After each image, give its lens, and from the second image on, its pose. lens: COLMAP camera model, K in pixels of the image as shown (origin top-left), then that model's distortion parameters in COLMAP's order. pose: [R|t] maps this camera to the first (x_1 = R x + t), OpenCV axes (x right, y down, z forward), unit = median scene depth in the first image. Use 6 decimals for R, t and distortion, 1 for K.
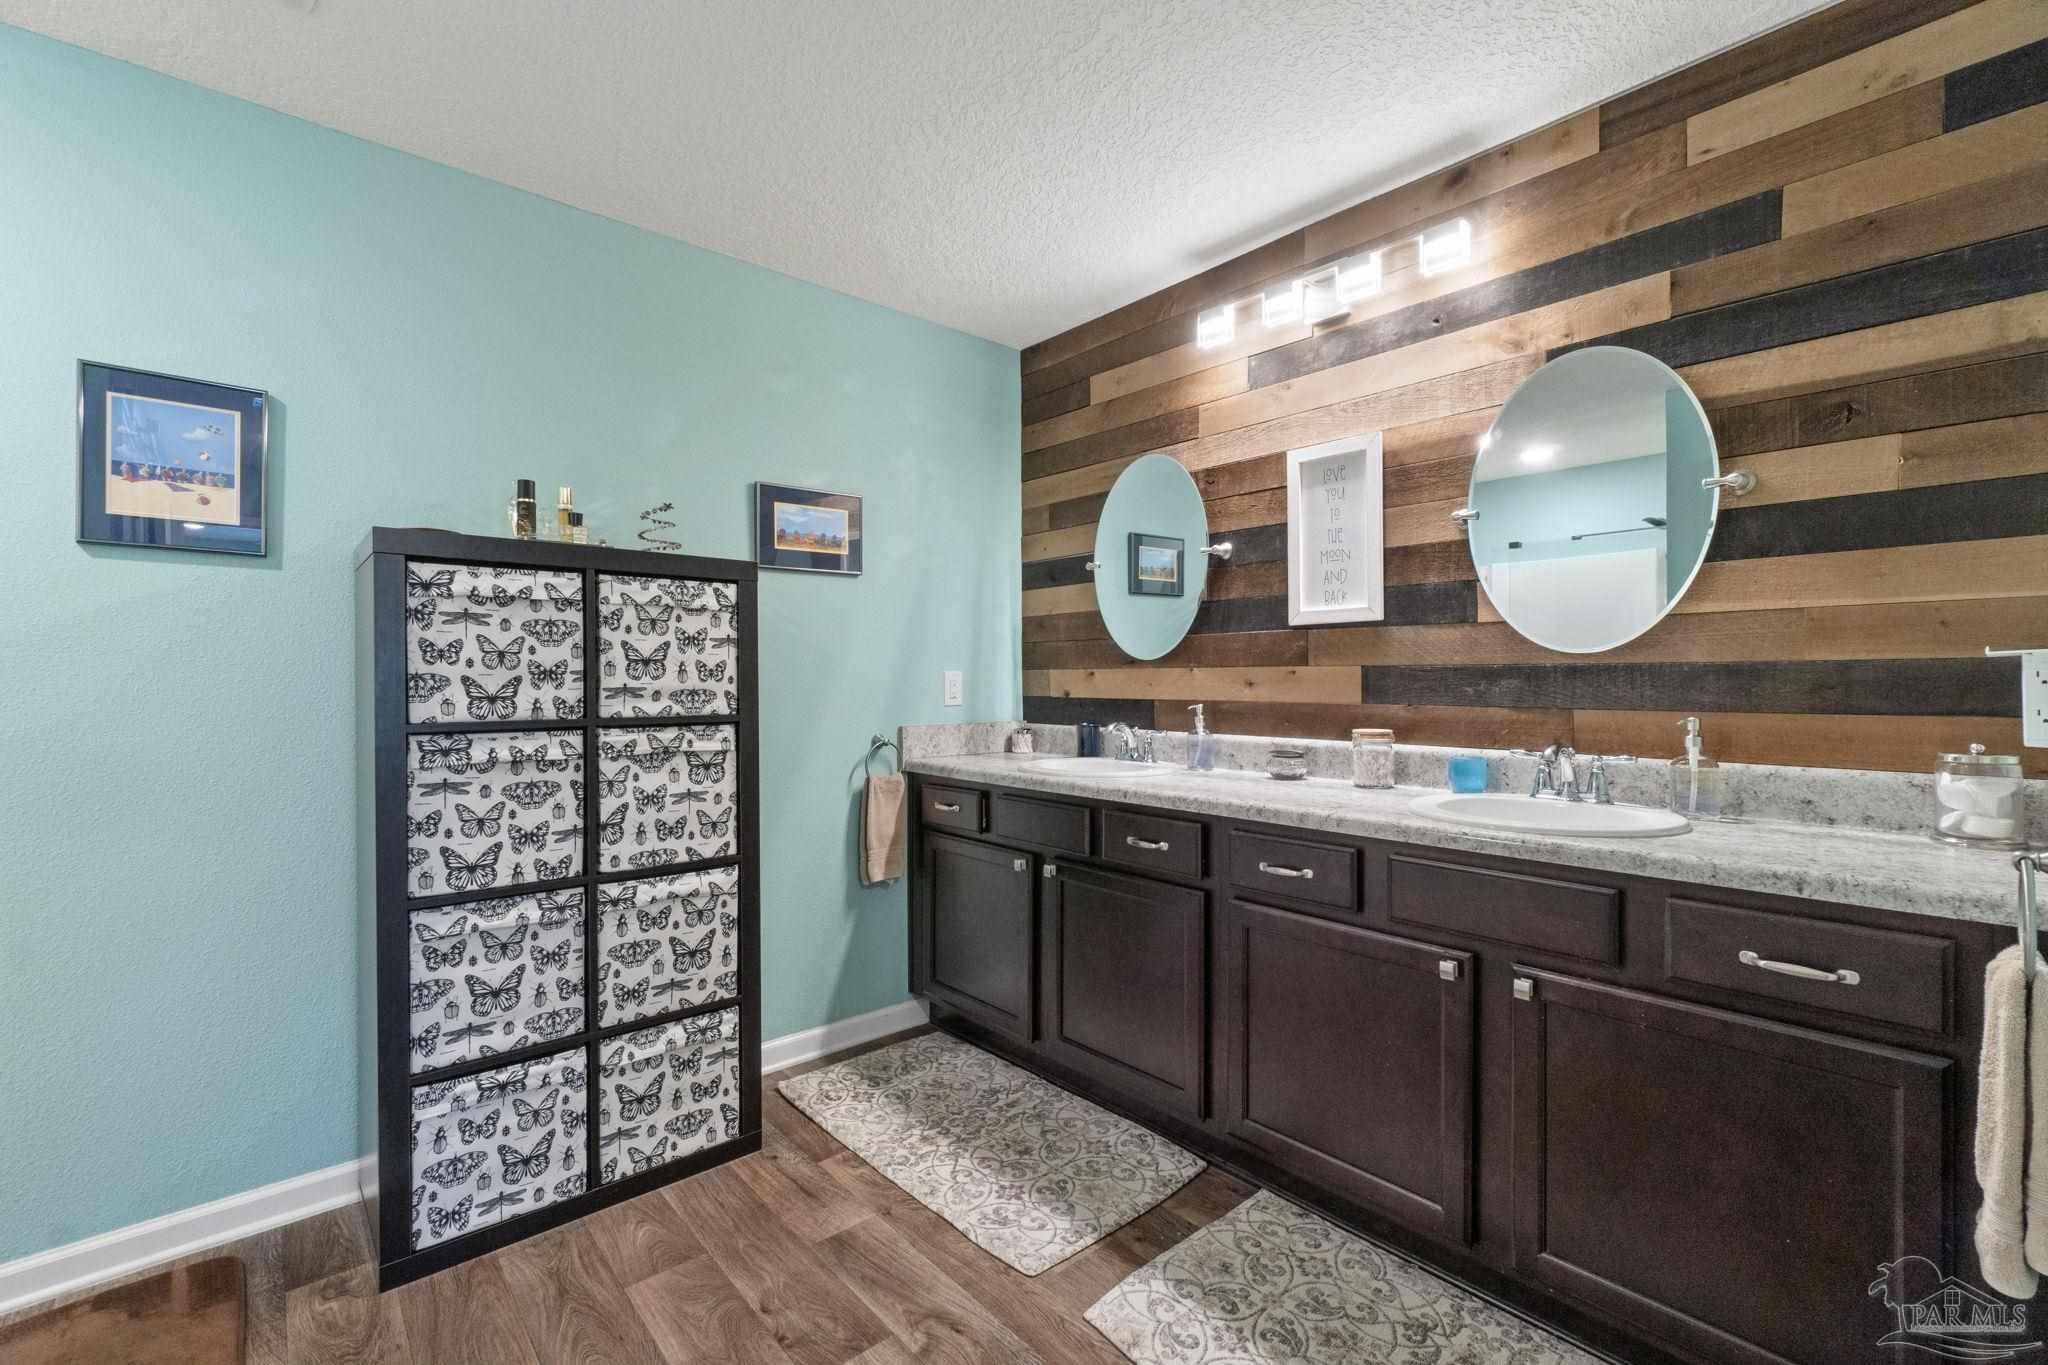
lens RADIAL K [[880.1, 0, 1025.3], [0, 880.1, 684.6], [0, 0, 1]] dist [0.000278, -0.000106]
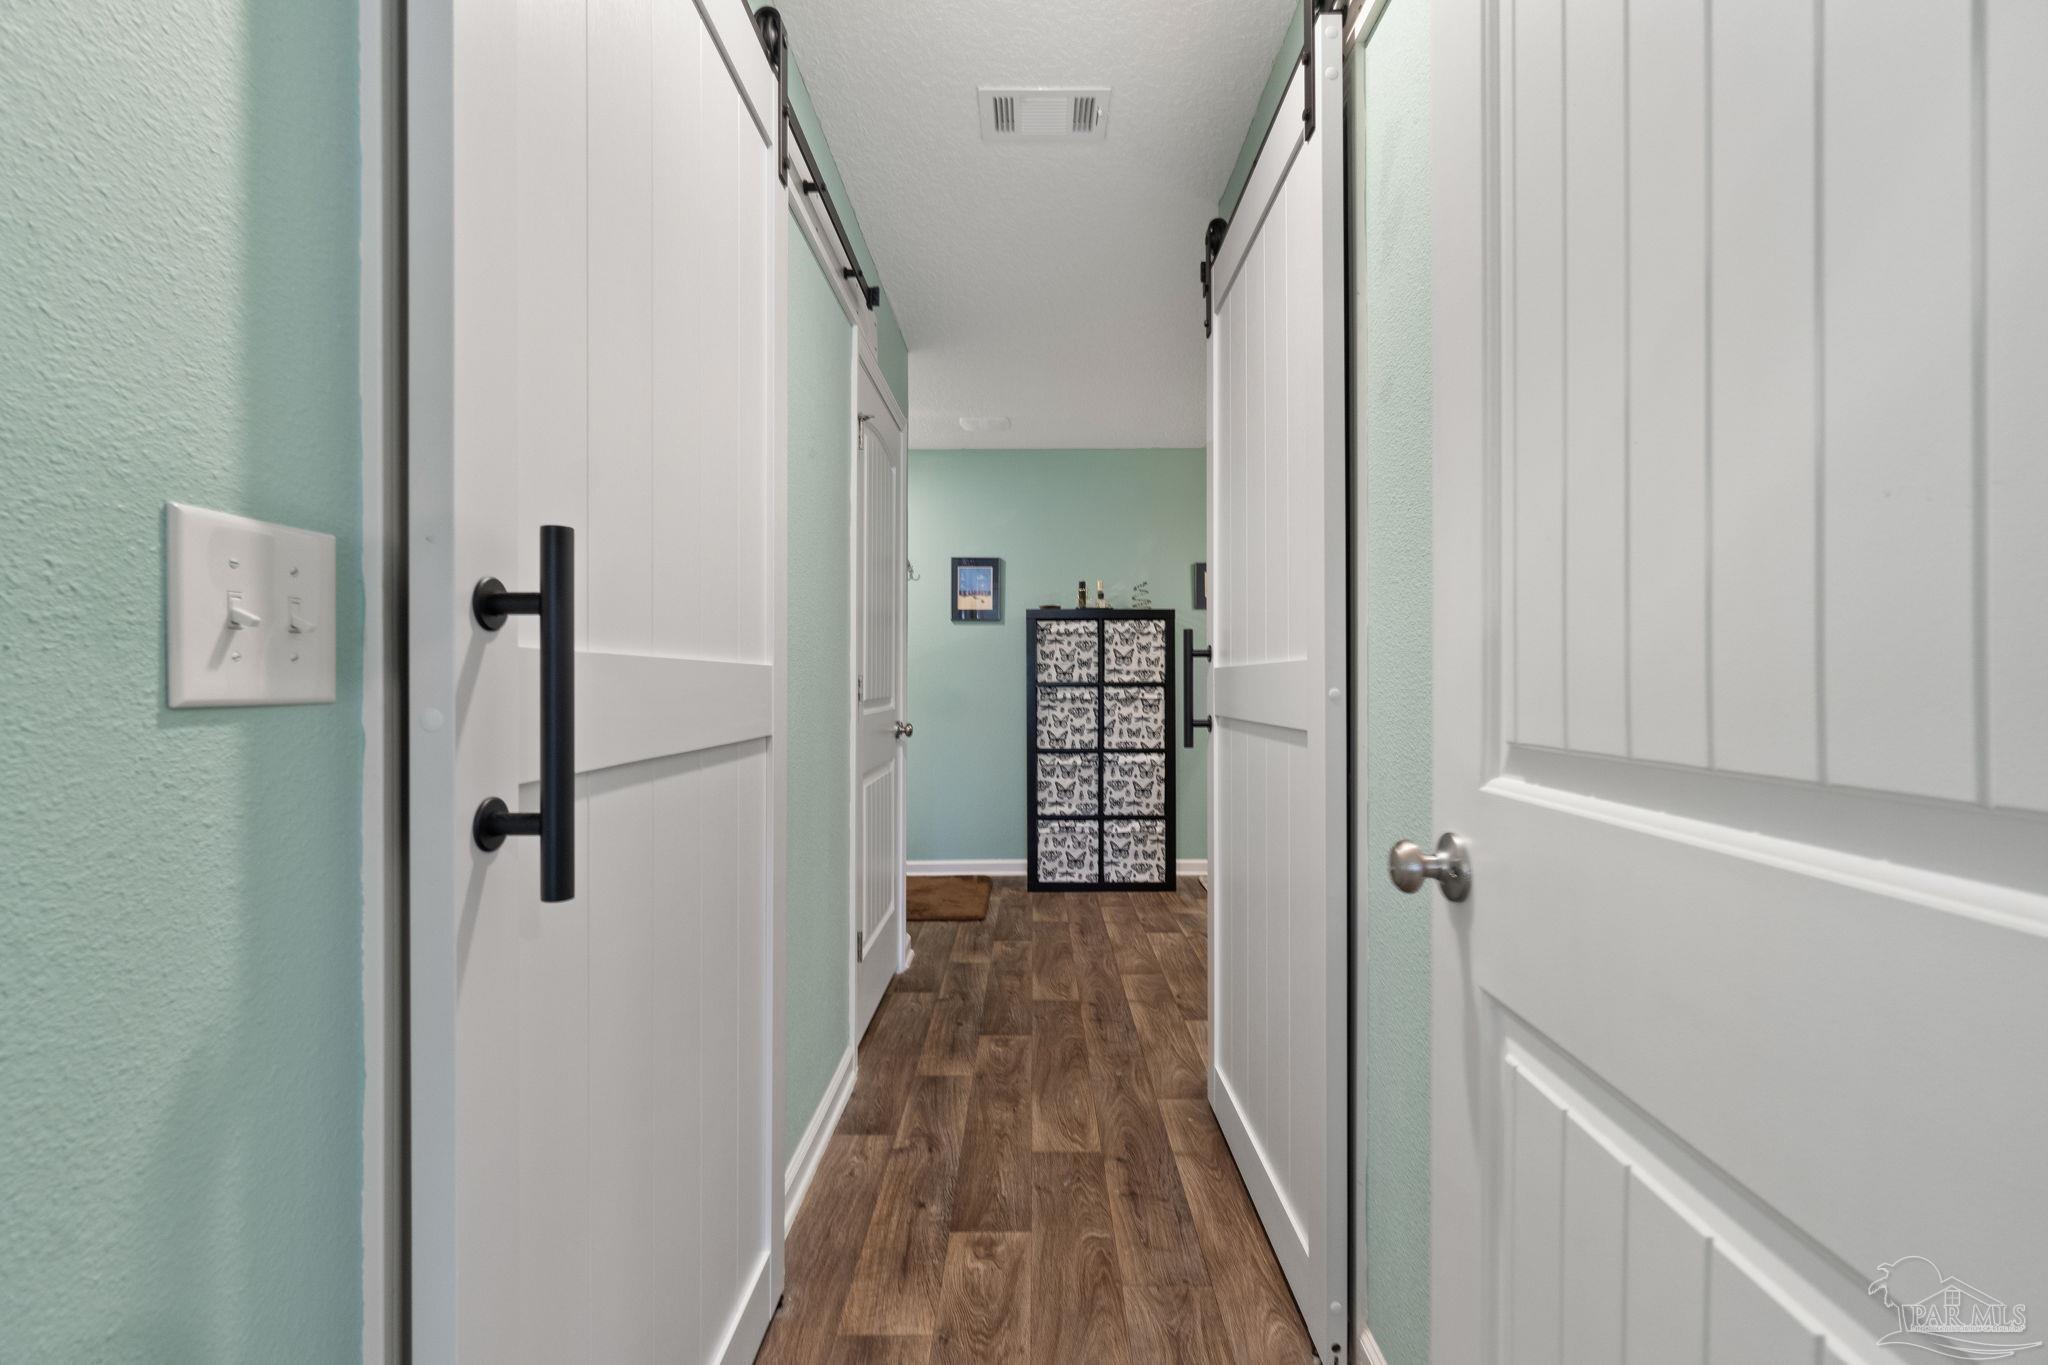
lens RADIAL K [[880.1, 0, 1025.3], [0, 880.1, 684.6], [0, 0, 1]] dist [0.000278, -0.000106]
pose [[0.748158, 0.000592, -0.663520, 0.926499], [-0.003900, 0.999986, -0.003506, 0.054479], [0.663509, 0.005211, 0.748150, -0.904431]]
